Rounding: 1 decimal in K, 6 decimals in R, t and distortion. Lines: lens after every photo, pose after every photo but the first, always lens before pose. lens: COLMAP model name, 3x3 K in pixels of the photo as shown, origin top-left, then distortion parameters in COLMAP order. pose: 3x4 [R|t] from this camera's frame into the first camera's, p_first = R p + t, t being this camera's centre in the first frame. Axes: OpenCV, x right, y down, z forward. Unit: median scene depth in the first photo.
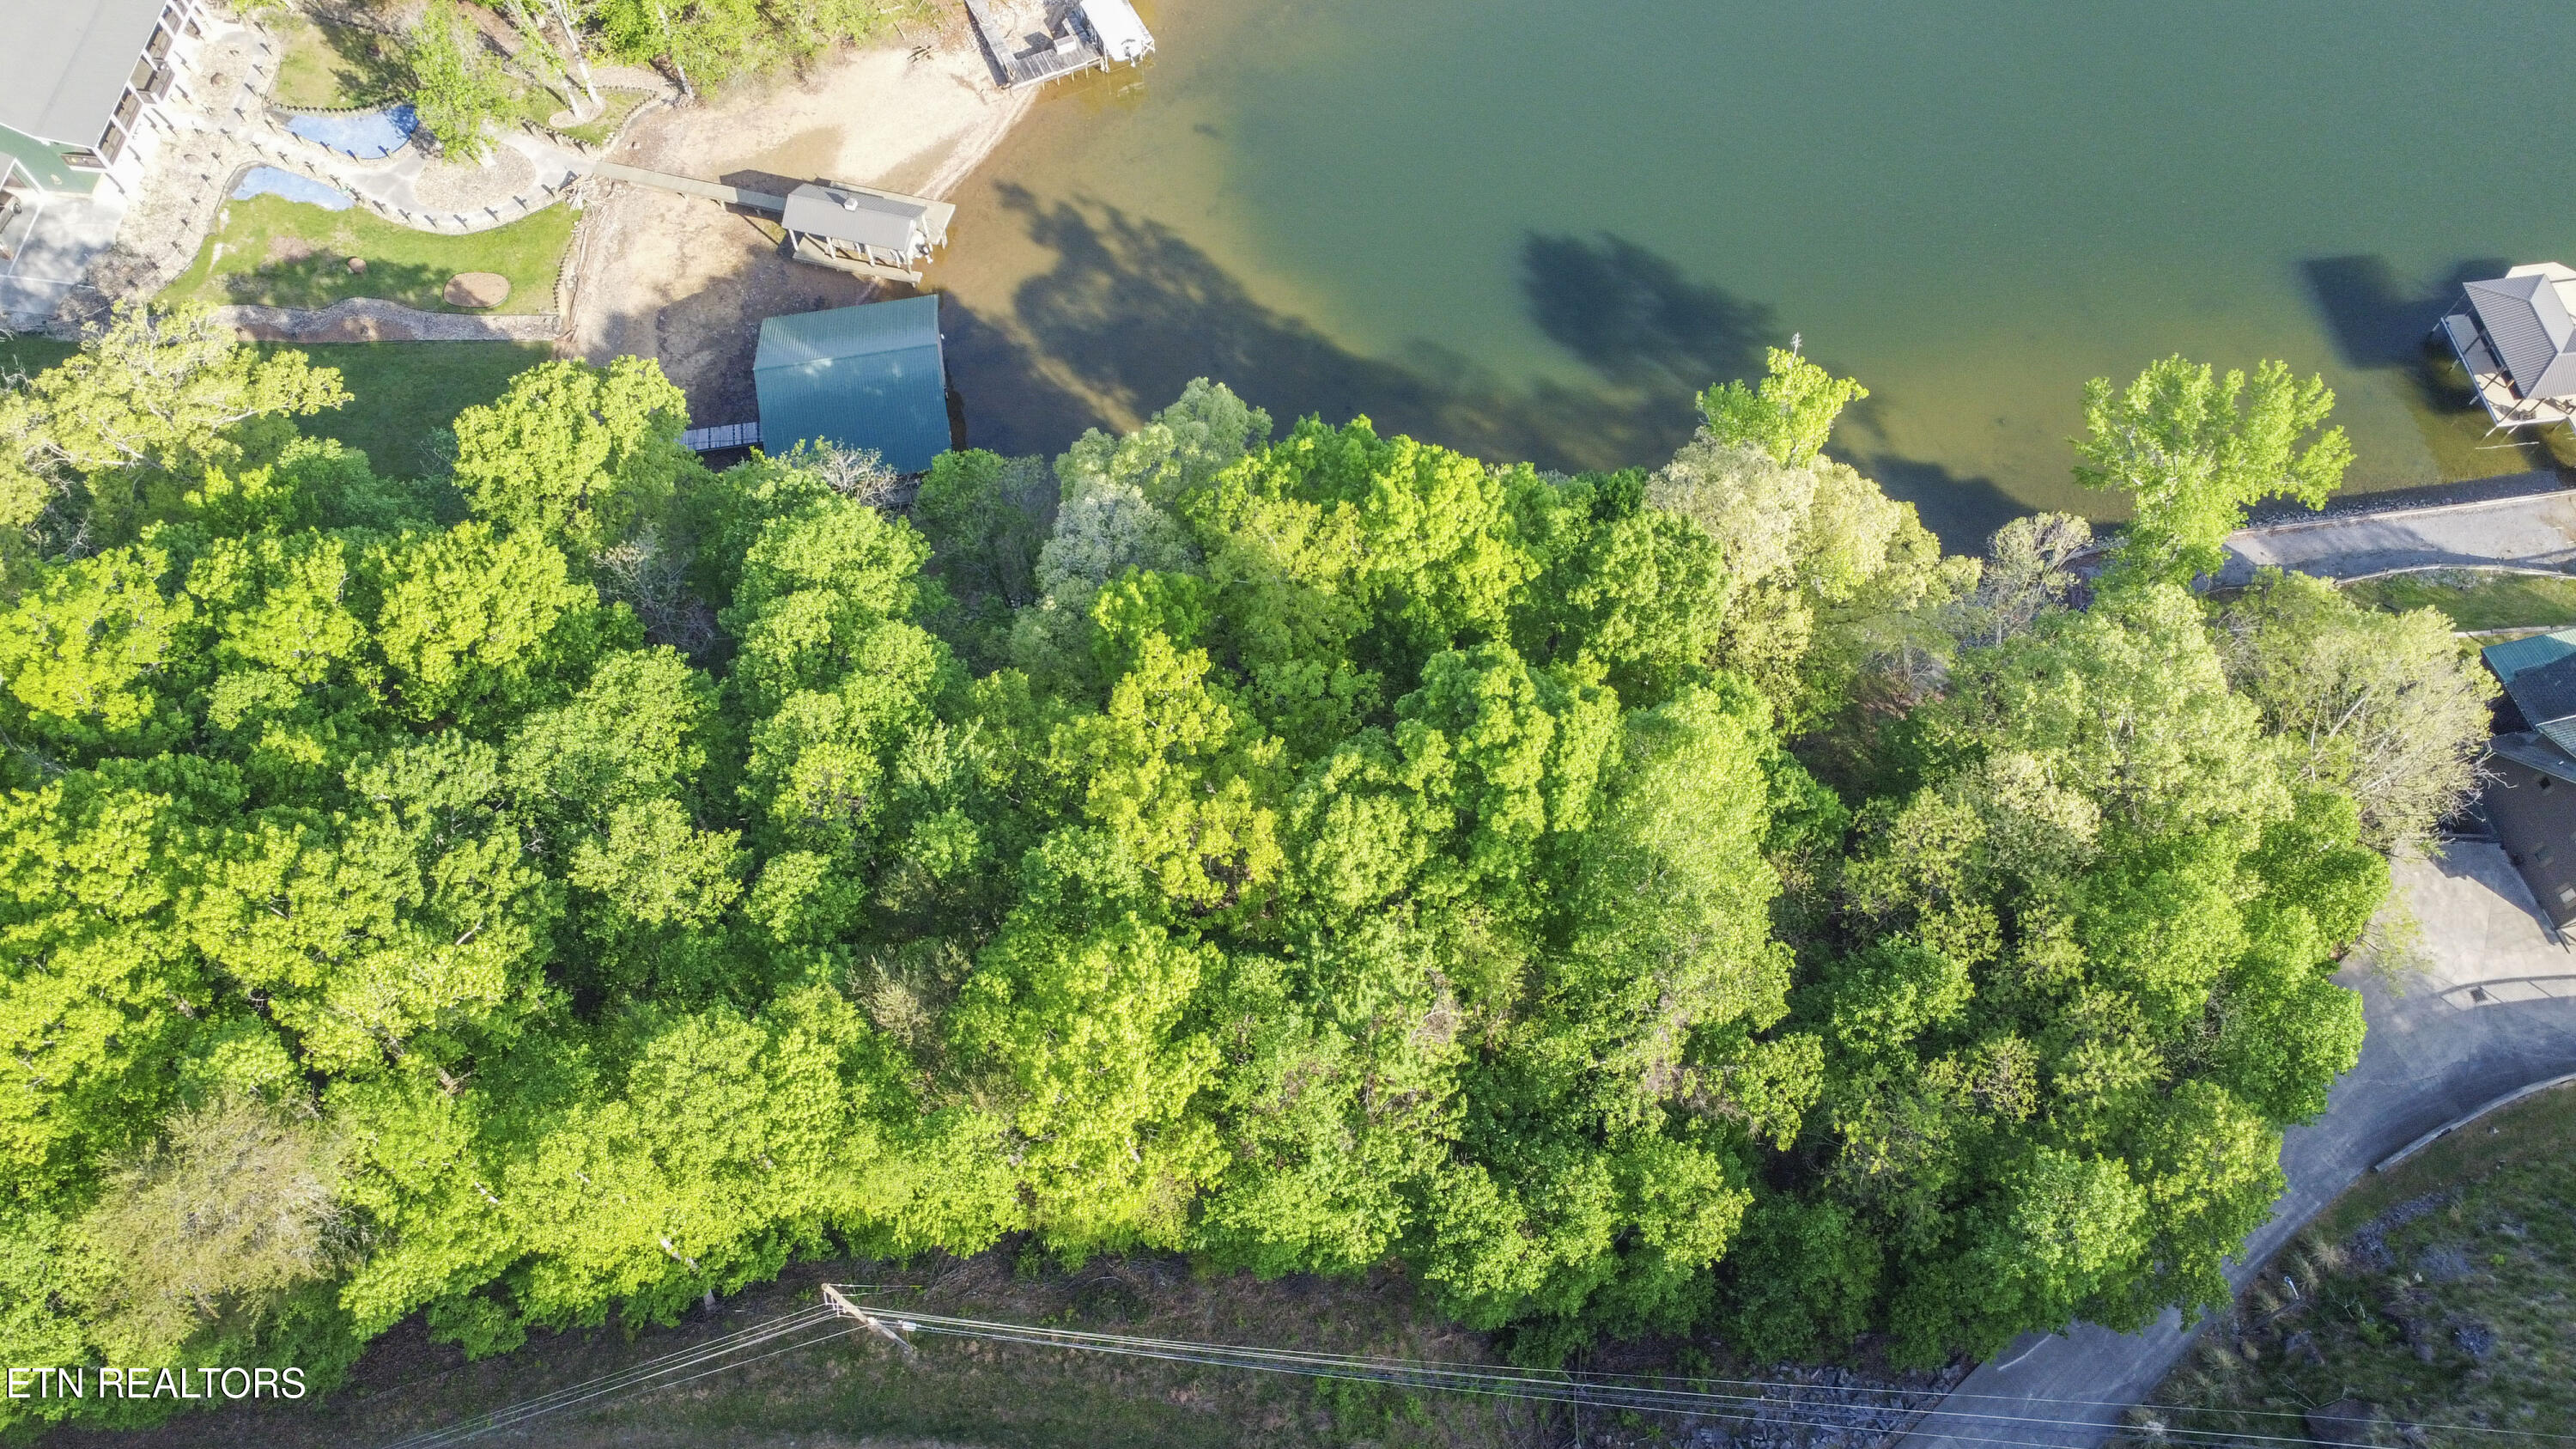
lens RADIAL K [[1930.2, 0, 1288.0], [0, 1930.2, 724.5], [0, 0, 1]] dist [-0.185107, 0.302587]
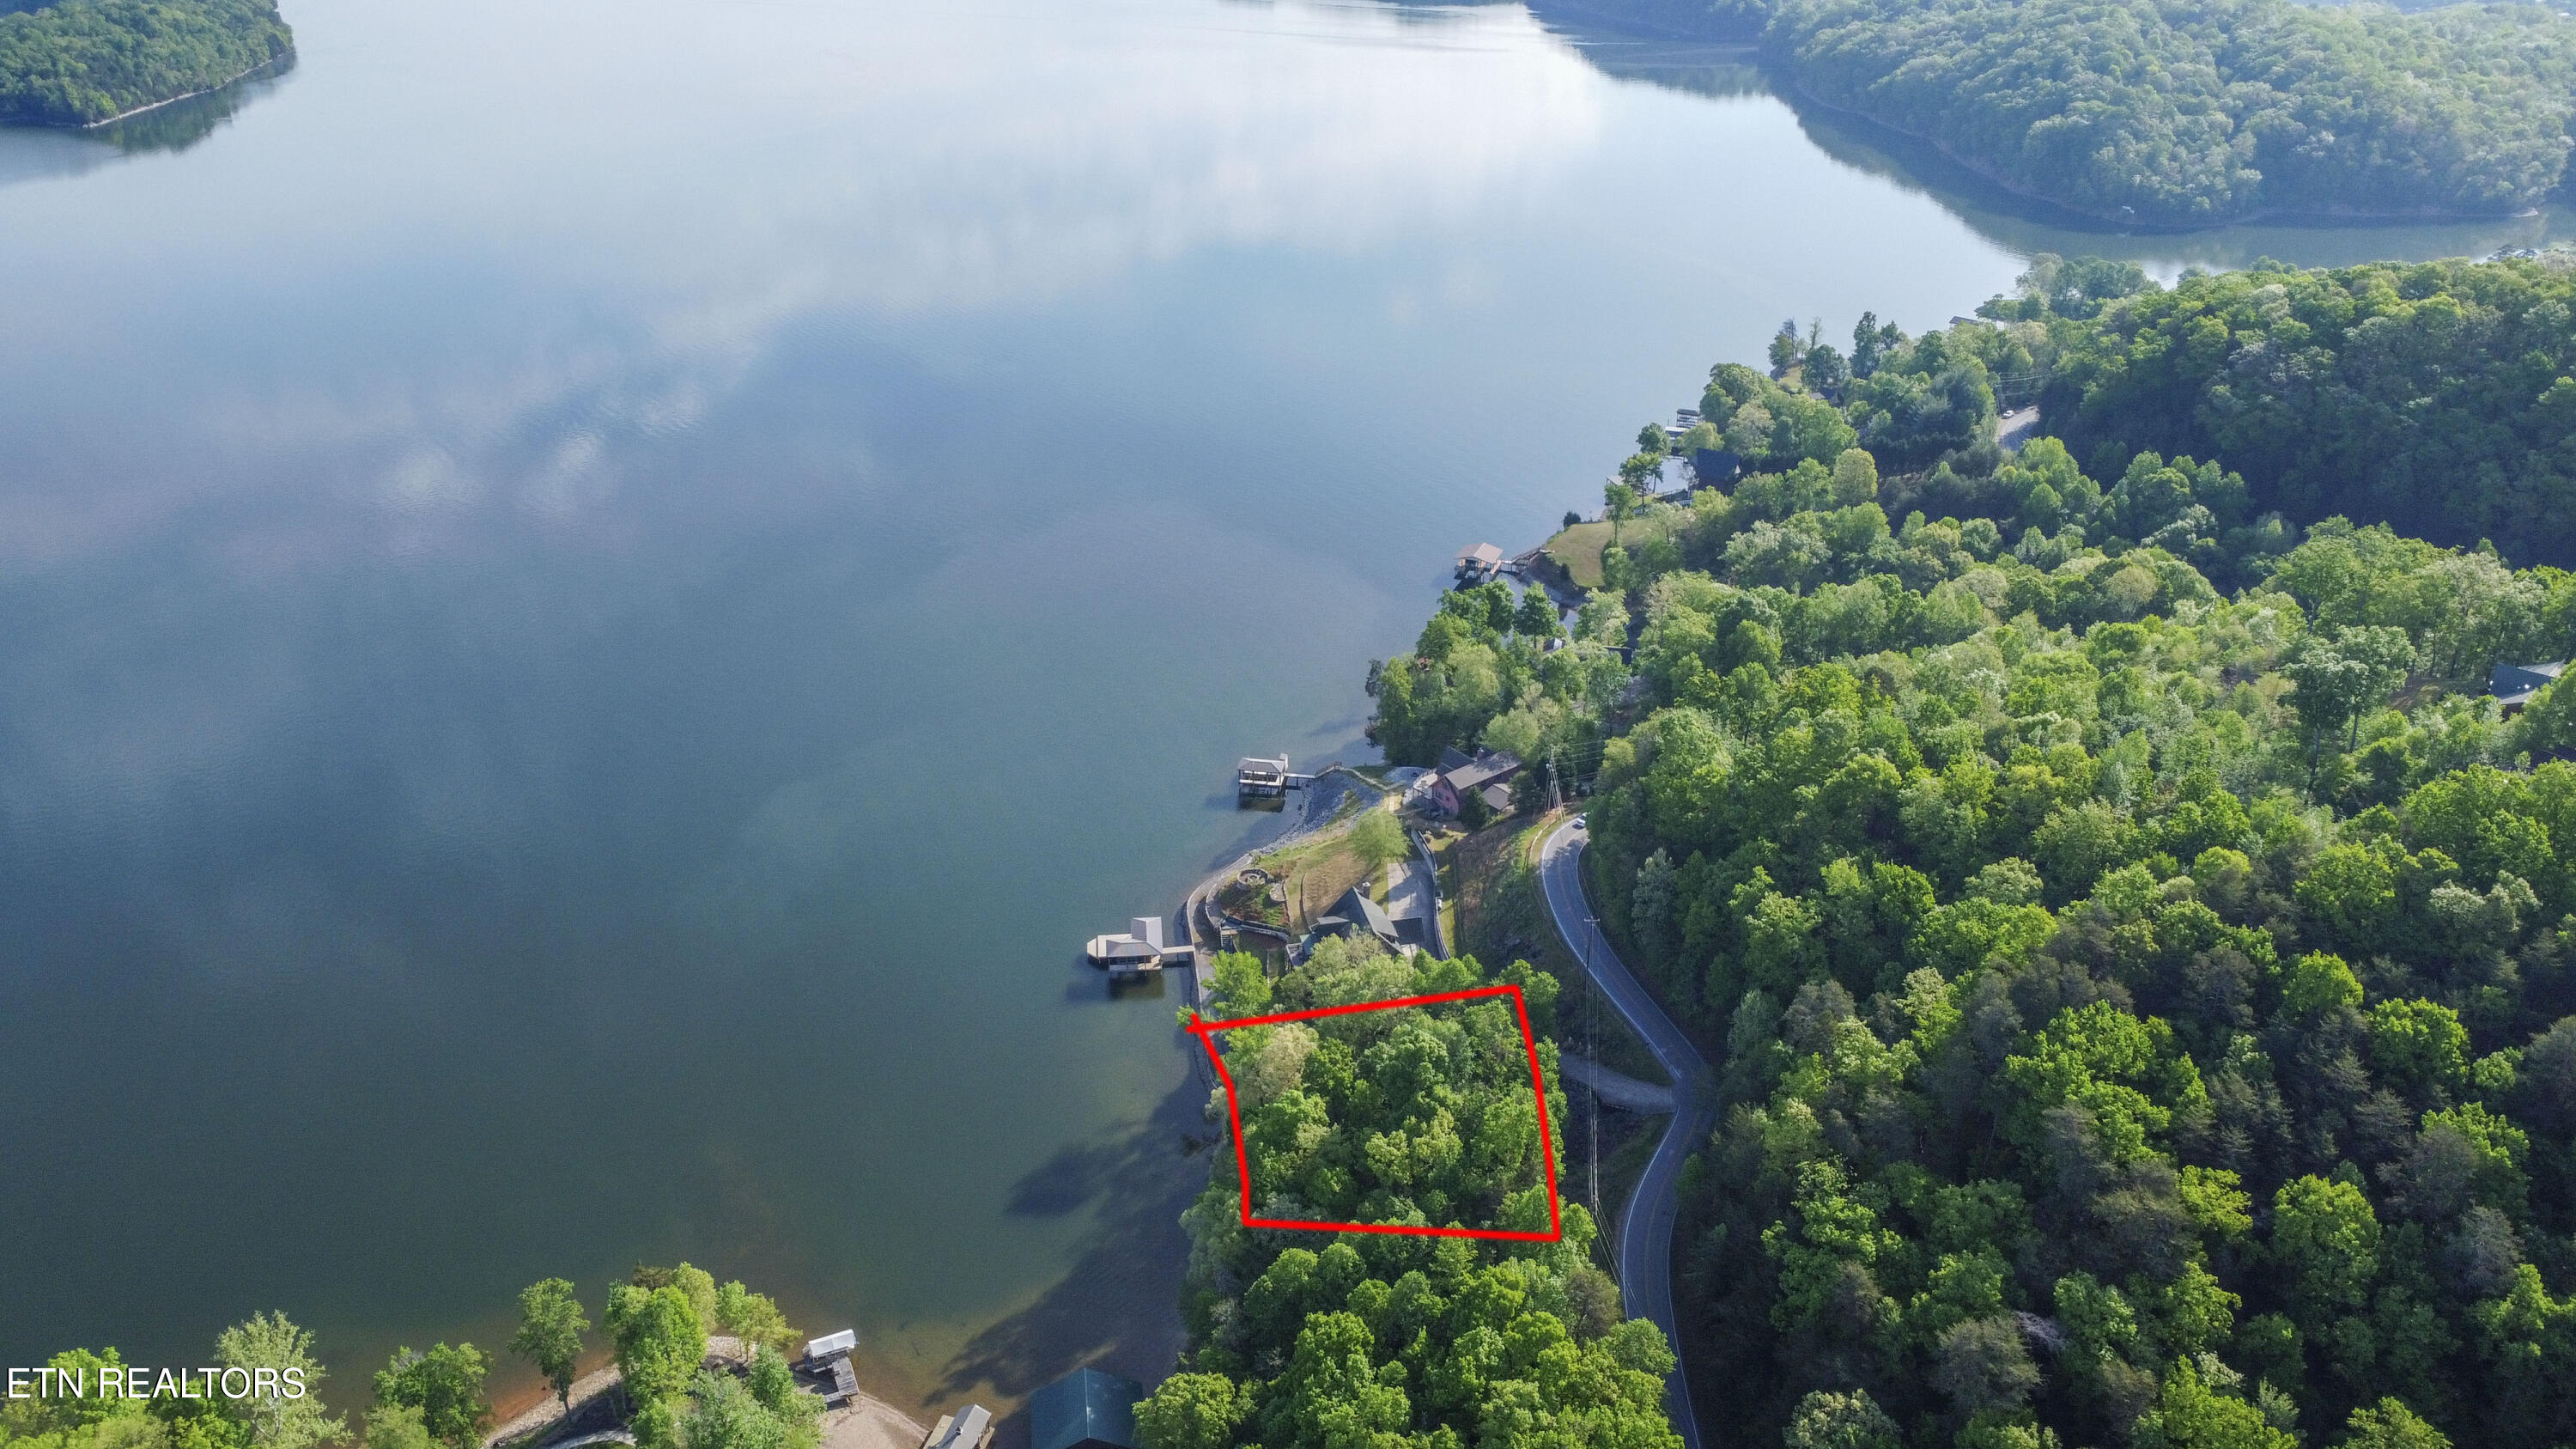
lens RADIAL K [[1962.0, 0, 1282.7], [0, 1962.0, 733.3], [0, 0, 1]] dist [-0.134928, 0.201697]
pose [[0.033893, -0.453849, 0.890434, -2.611593], [0.882614, 0.431575, 0.186376, -1.055510], [-0.468876, 0.779592, 0.415201, -0.743640]]
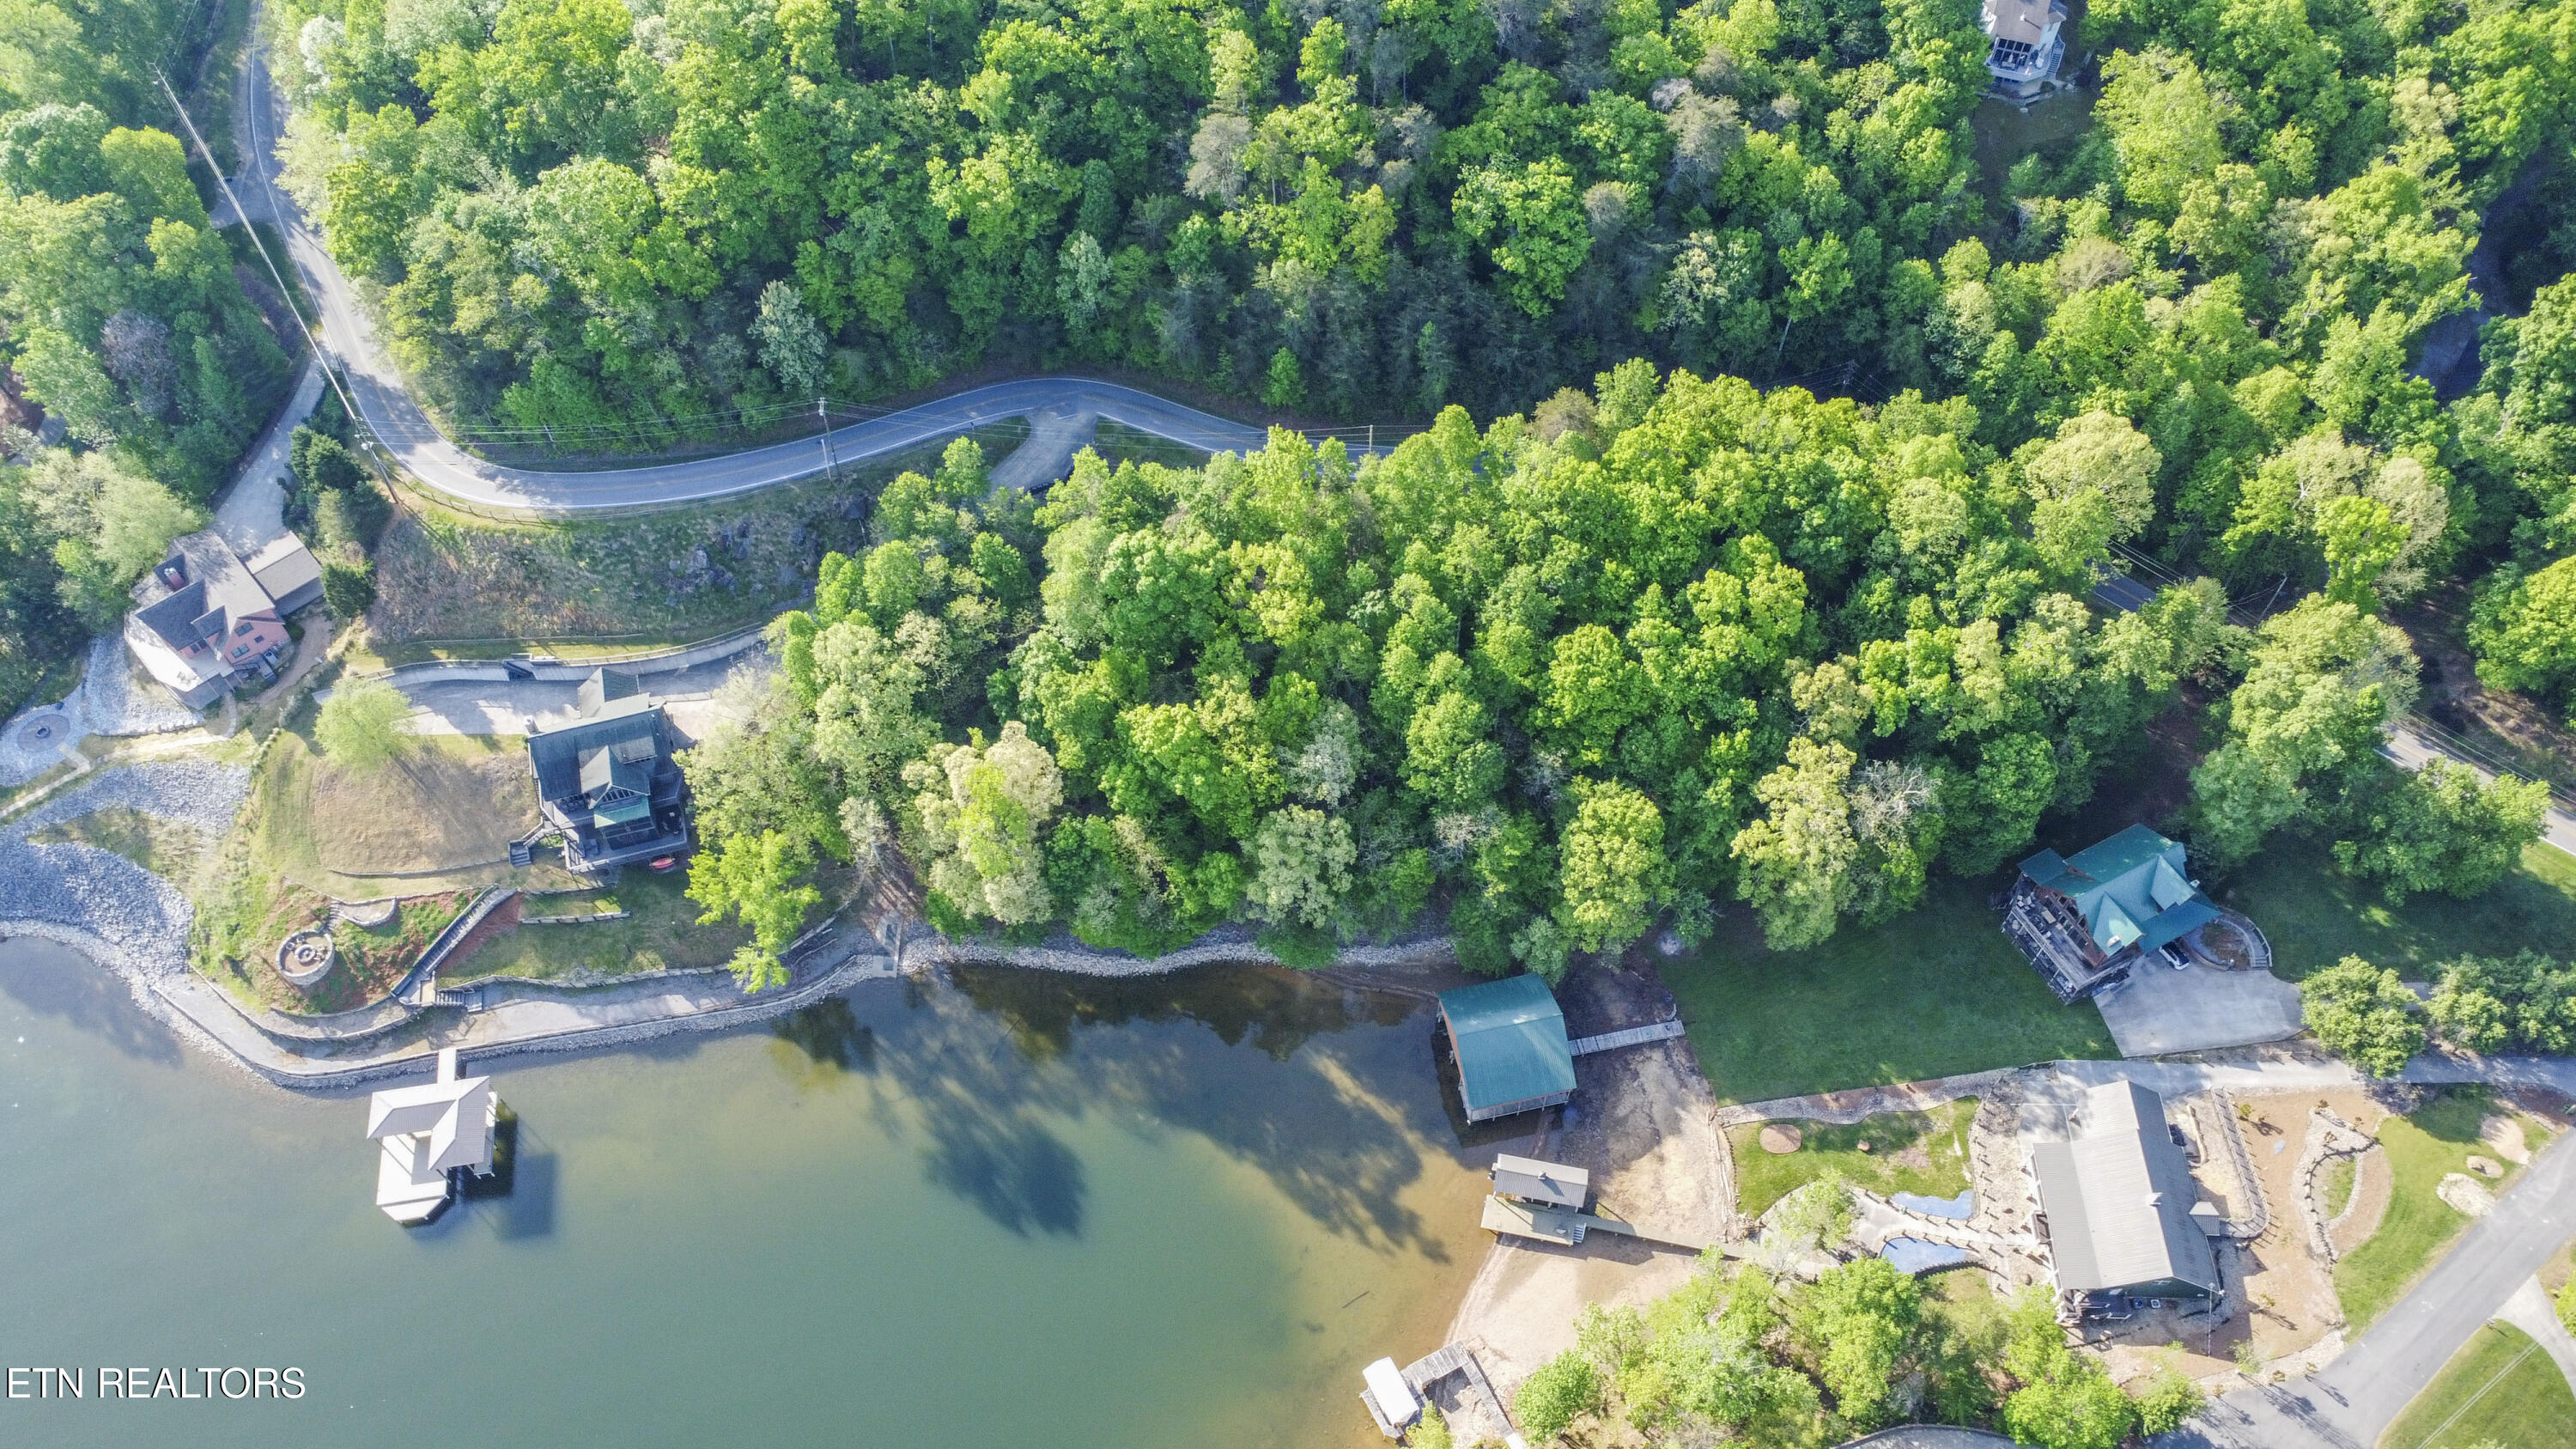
lens RADIAL K [[1902.1, 0, 1280.4], [0, 1902.1, 747.0], [0, 0, 1]] dist [-0.092112, 0.134632]
pose [[-0.998781, 0.033326, -0.036410, 0.024624], [-0.047402, -0.442016, 0.895754, -2.413376], [0.013758, 0.896388, 0.443057, 0.043657]]
